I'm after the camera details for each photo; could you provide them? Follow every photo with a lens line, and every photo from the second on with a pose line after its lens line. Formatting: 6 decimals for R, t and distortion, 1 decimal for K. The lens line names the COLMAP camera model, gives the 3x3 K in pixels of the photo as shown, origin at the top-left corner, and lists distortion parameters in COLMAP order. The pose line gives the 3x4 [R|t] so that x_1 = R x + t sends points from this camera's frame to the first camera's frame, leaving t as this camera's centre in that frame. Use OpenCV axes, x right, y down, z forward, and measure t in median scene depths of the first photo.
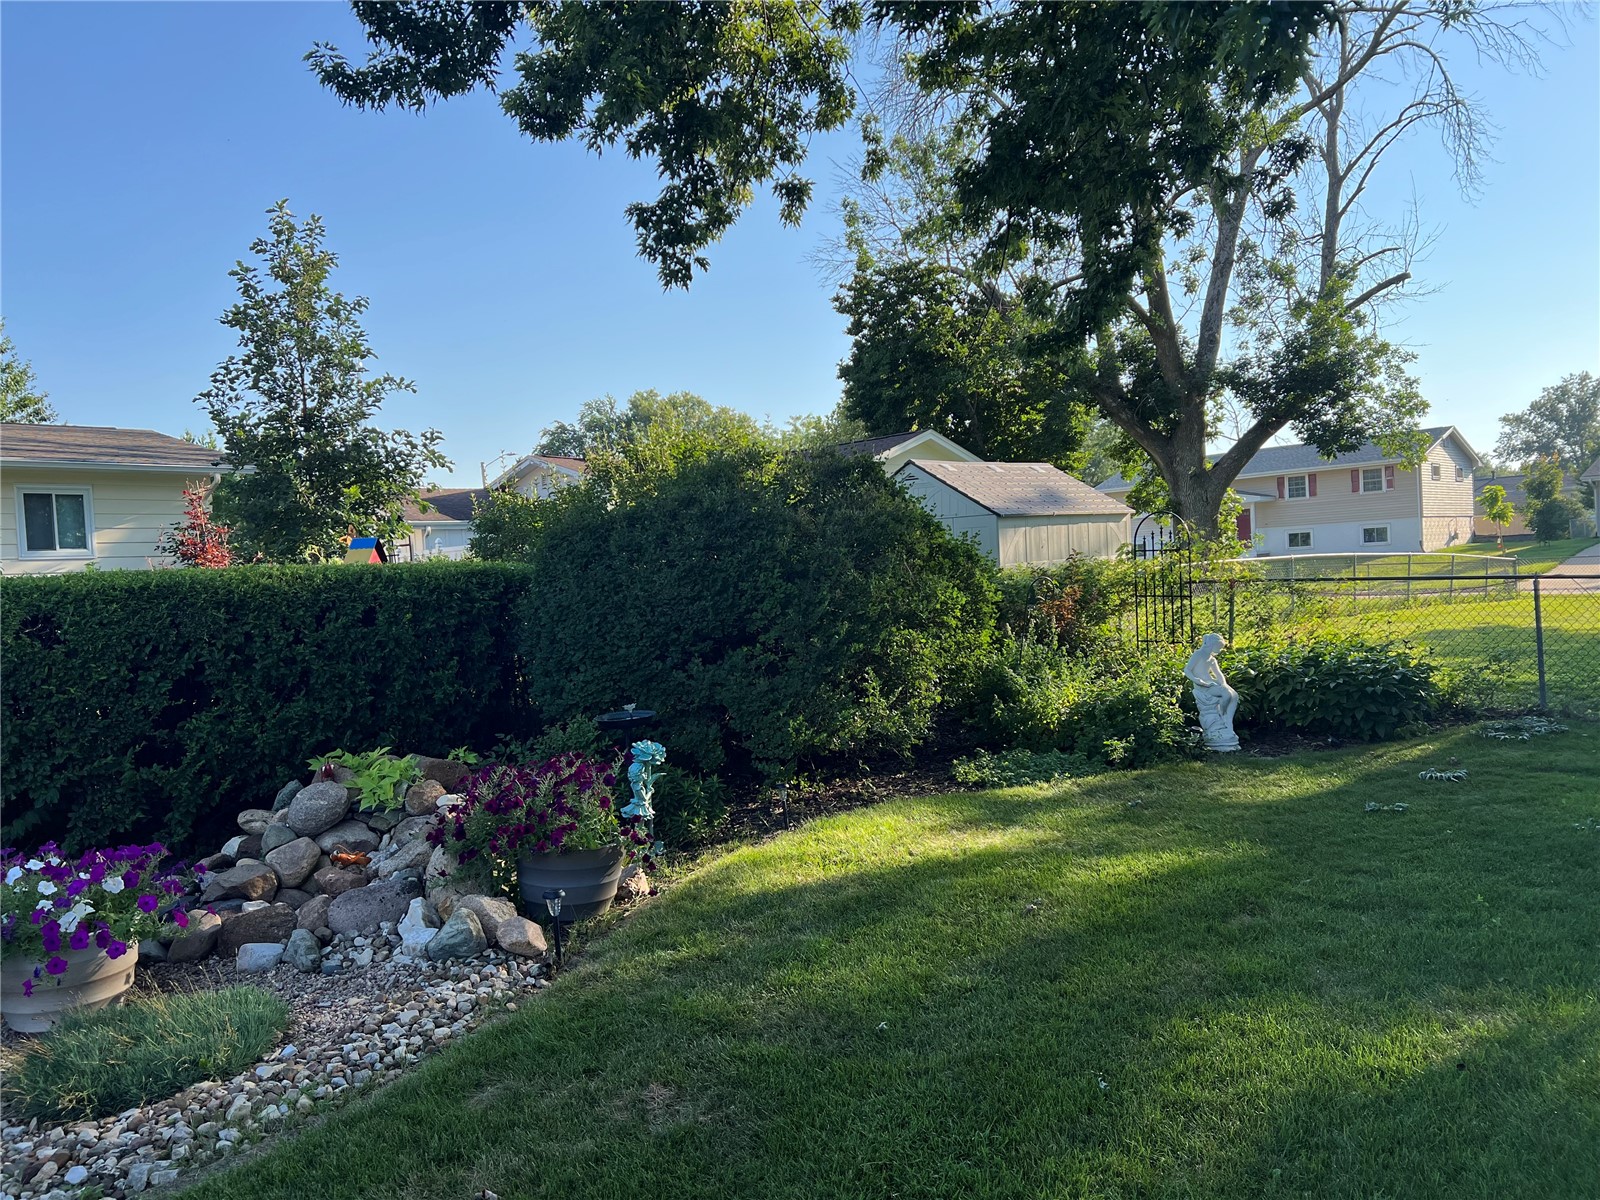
lens RADIAL K [[1207.0, 0, 807.7], [0, 1207.0, 614.2], [0, 0, 1]] dist [0.046942, -0.051507]
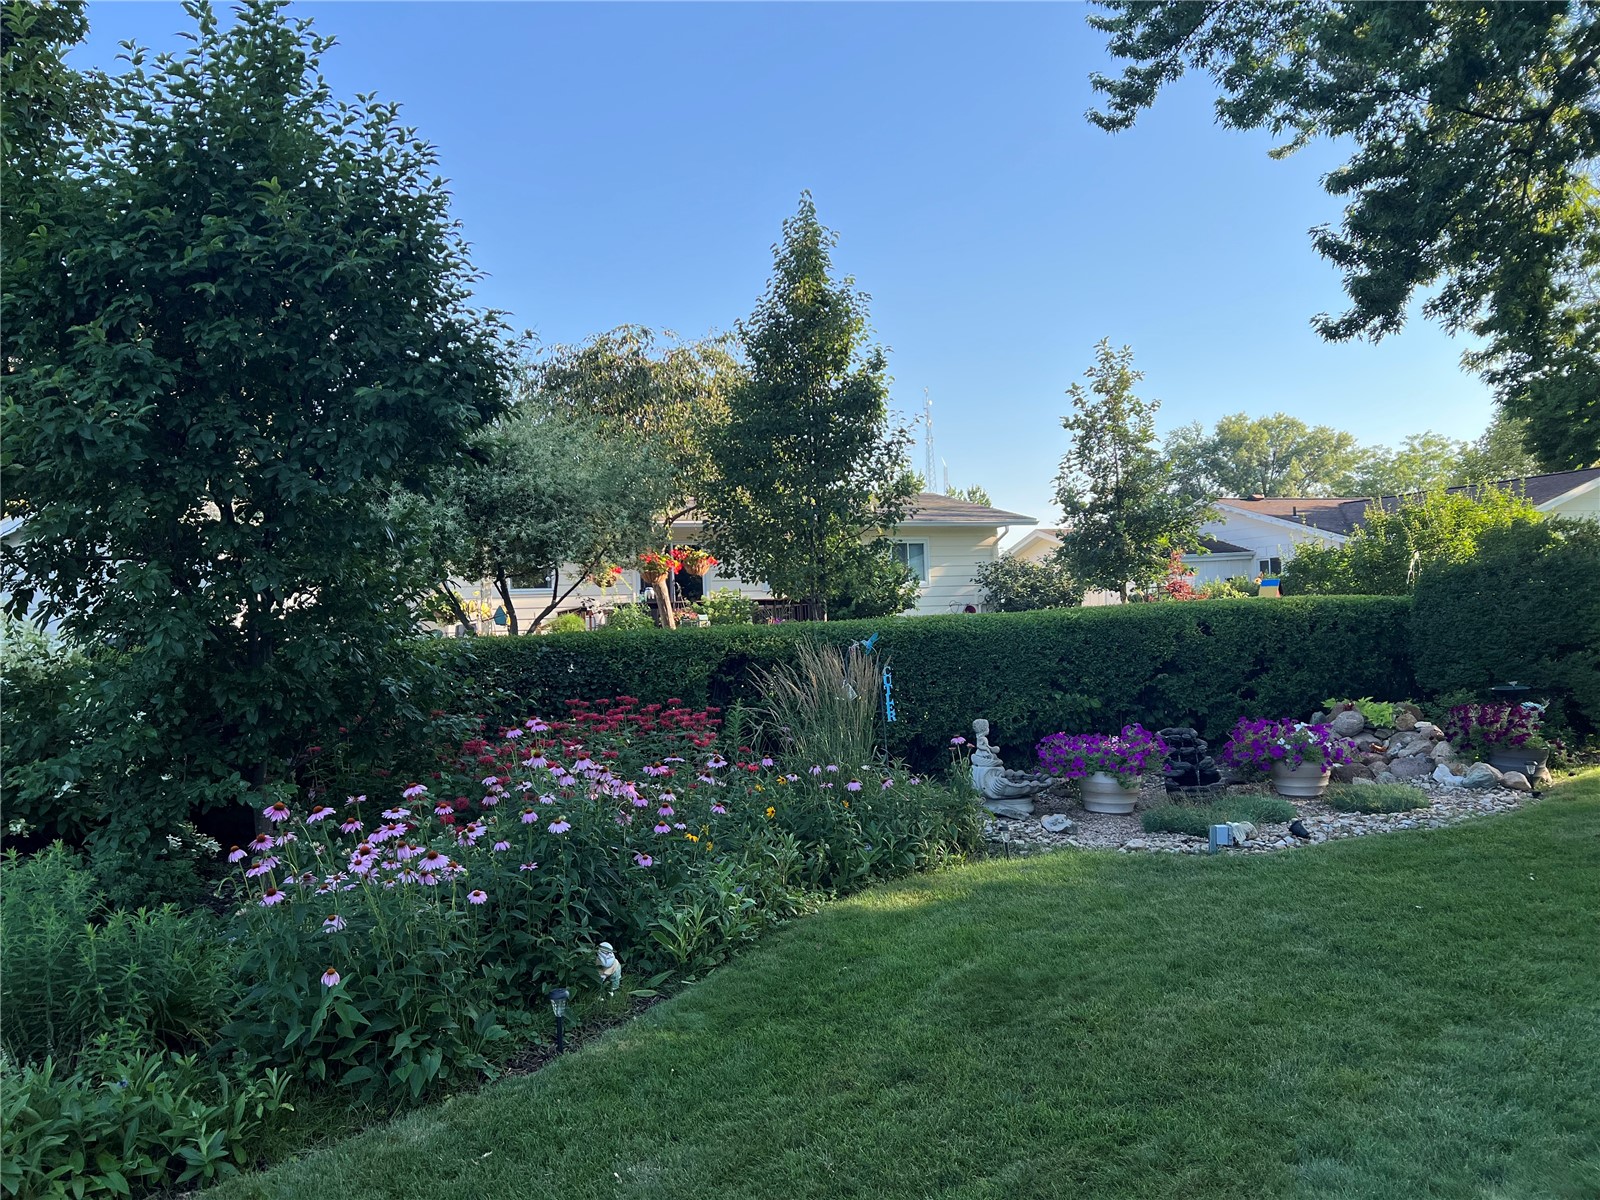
lens RADIAL K [[1214.0, 0, 800.0], [0, 1214.0, 600.0], [0, 0, 1]] dist [0.052825, -0.058902]
pose [[0.897659, 0.009209, -0.440595, -0.275070], [-0.023803, 0.999335, -0.027610, 0.030729], [0.440048, 0.035272, 0.897281, -0.948316]]
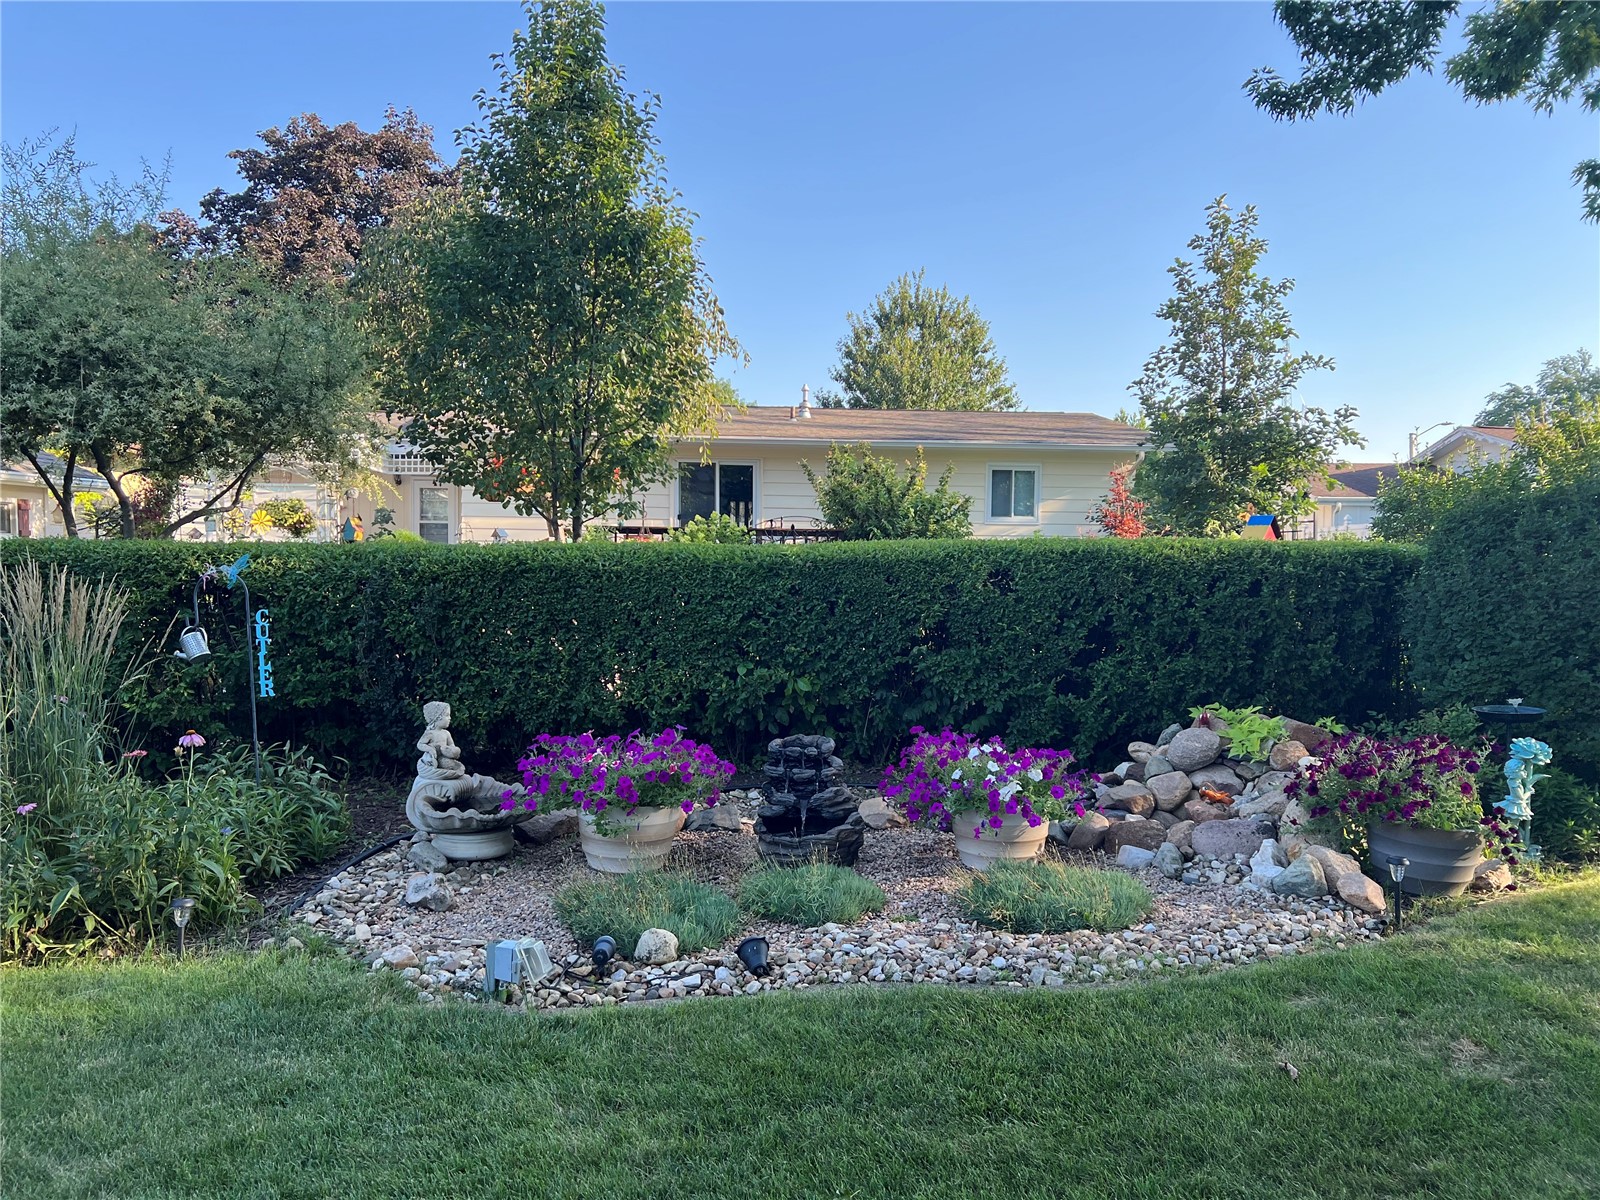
lens RADIAL K [[1214.0, 0, 800.0], [0, 1214.0, 600.0], [0, 0, 1]] dist [0.052825, -0.058902]
pose [[0.749871, 0.077373, -0.657044, 0.058159], [-0.070593, 0.996825, 0.036820, 0.000976], [0.657807, 0.018773, 0.752953, -0.104720]]
